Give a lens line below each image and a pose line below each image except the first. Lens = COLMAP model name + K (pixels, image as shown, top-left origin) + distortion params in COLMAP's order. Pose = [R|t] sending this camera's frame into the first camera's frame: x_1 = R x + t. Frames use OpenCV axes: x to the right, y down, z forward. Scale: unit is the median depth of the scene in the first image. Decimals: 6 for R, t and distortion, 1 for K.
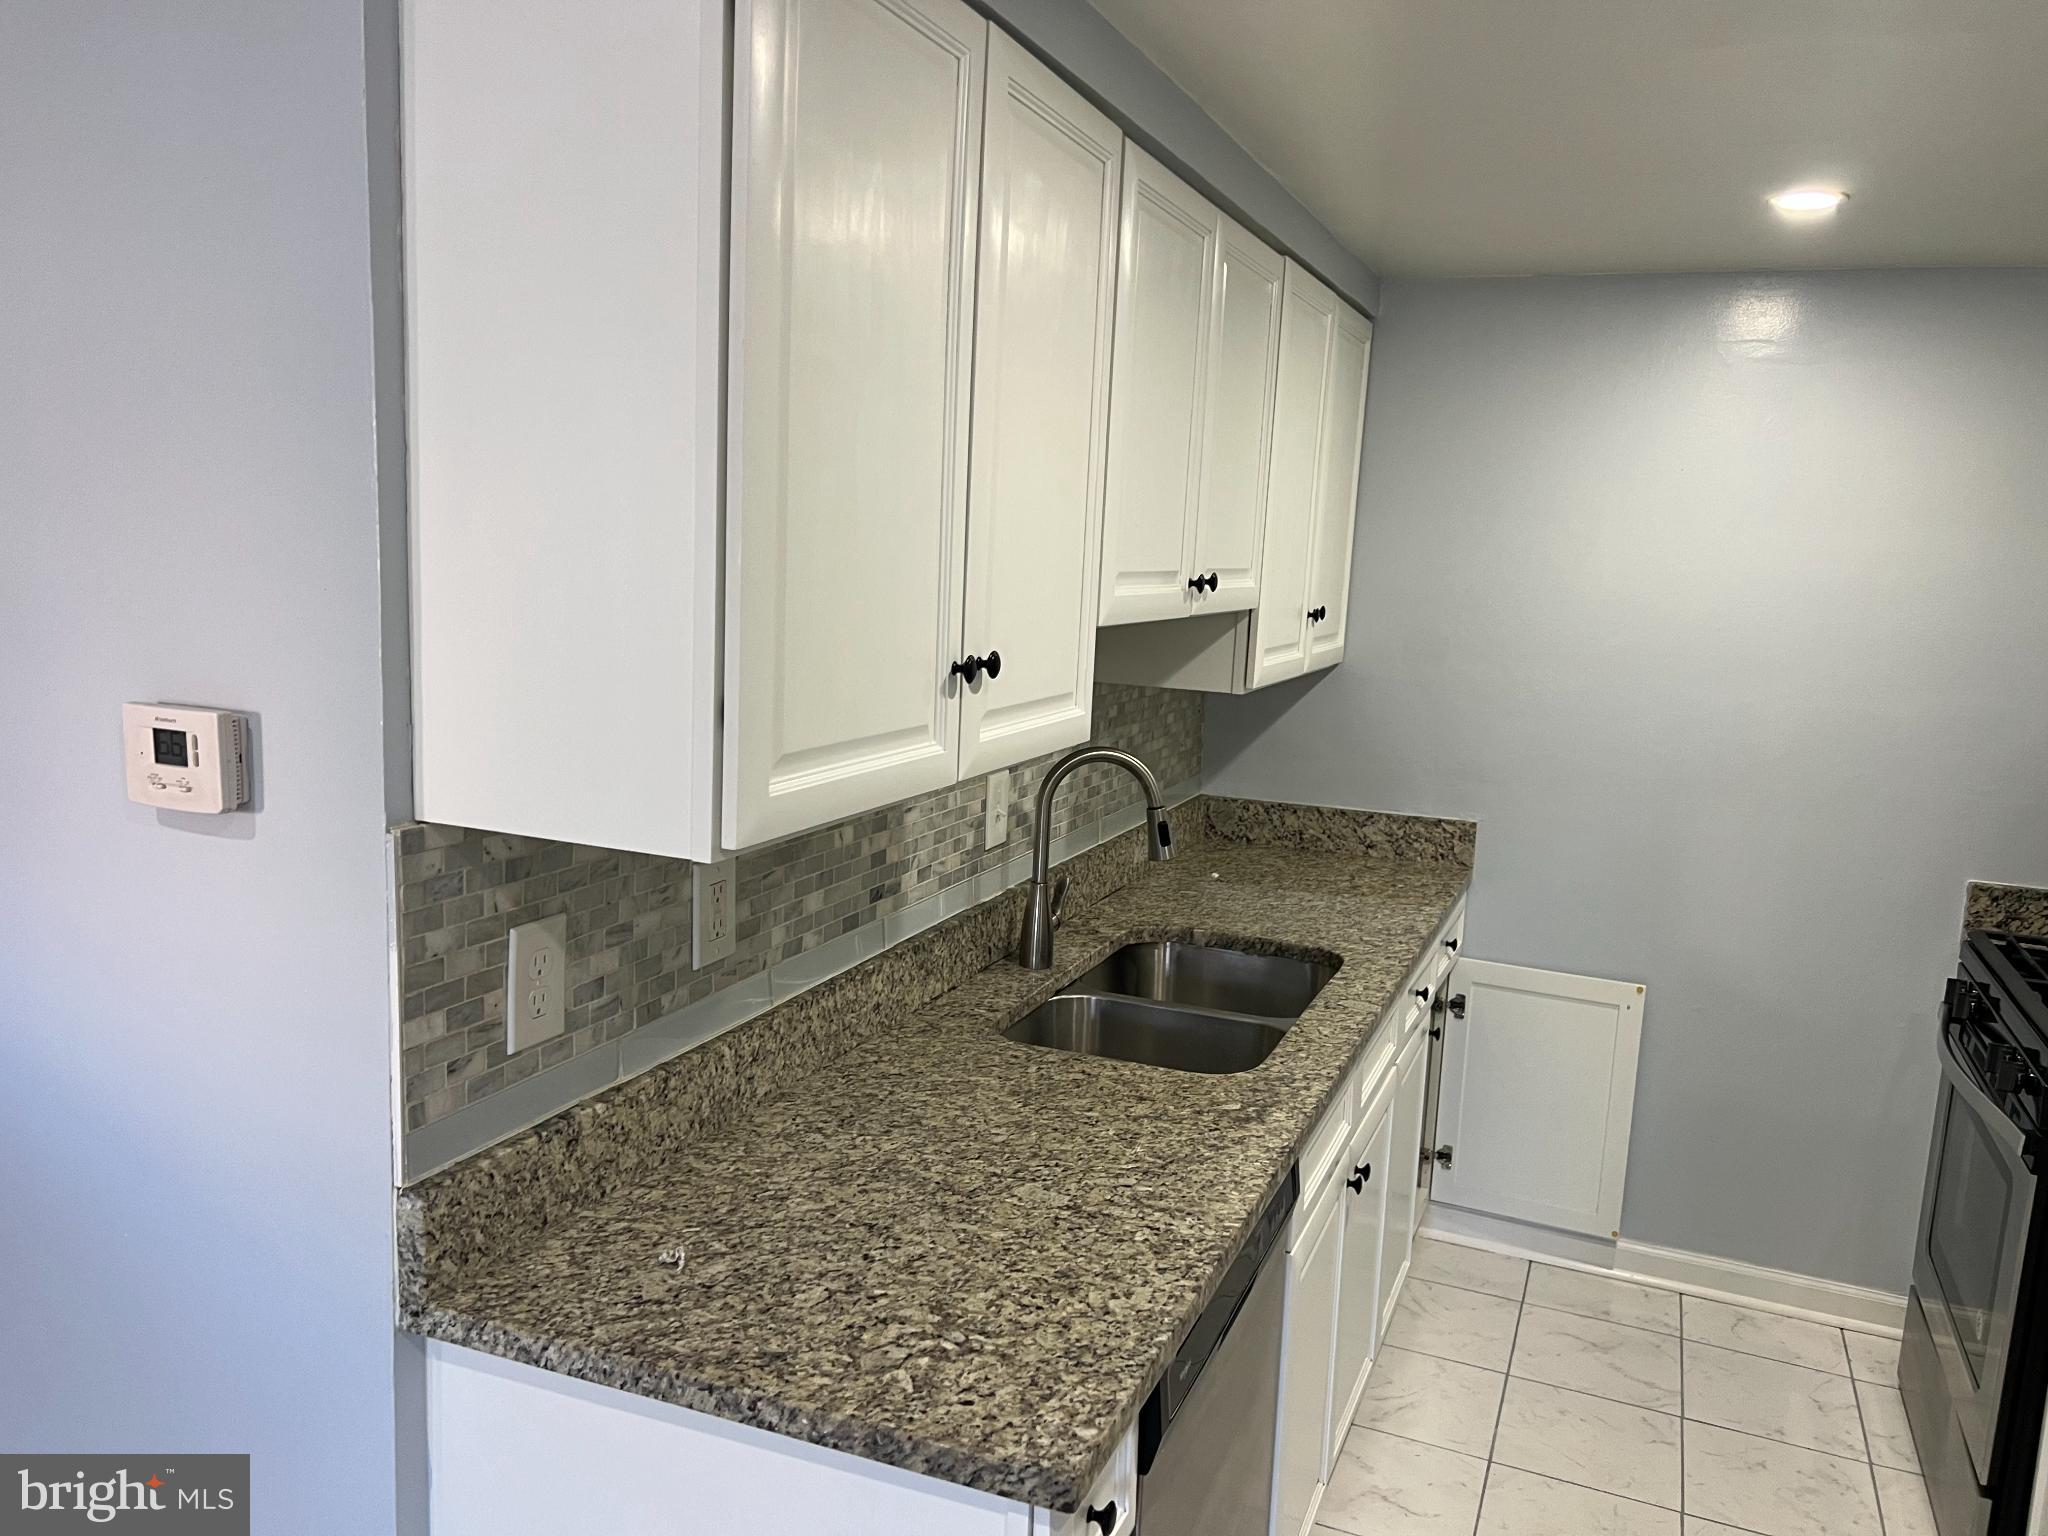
lens RADIAL K [[1546.8, 0, 1028.7], [0, 1546.8, 778.3], [0, 0, 1]] dist [0.018020, -0.000179]
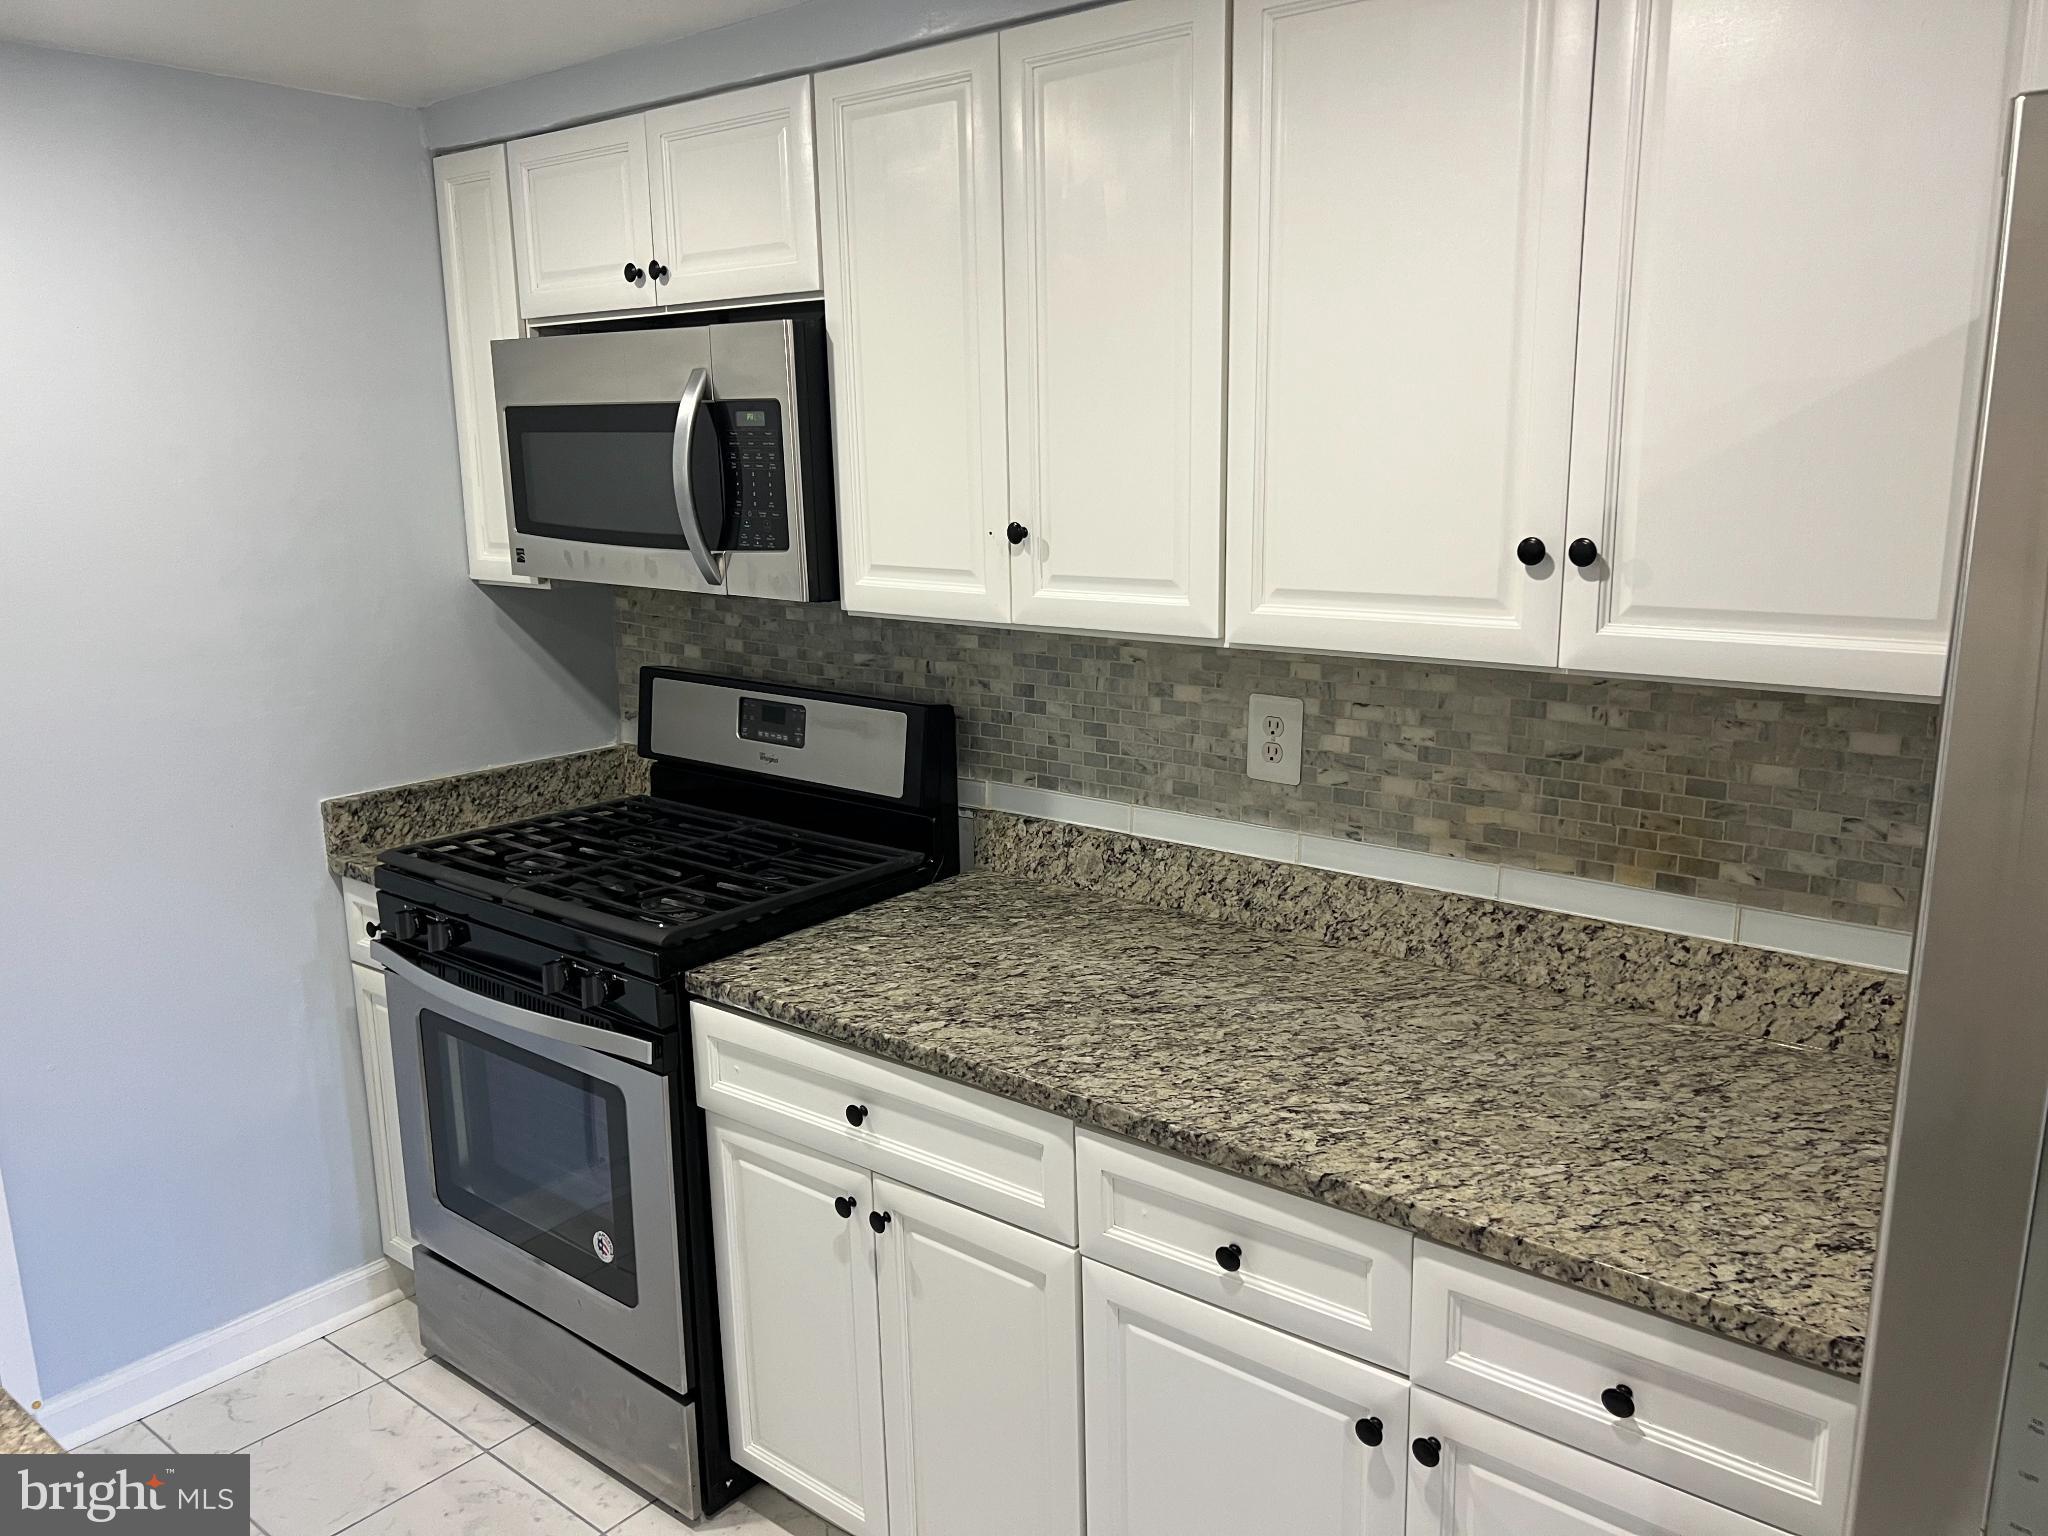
lens RADIAL K [[1546.8, 0, 1028.7], [0, 1546.8, 778.3], [0, 0, 1]] dist [0.018020, -0.000179]
pose [[0.285019, -0.255563, 0.923824, -0.202130], [0.179481, 0.960984, 0.210469, -0.132934], [-0.941568, 0.105821, 0.319767, 0.760121]]
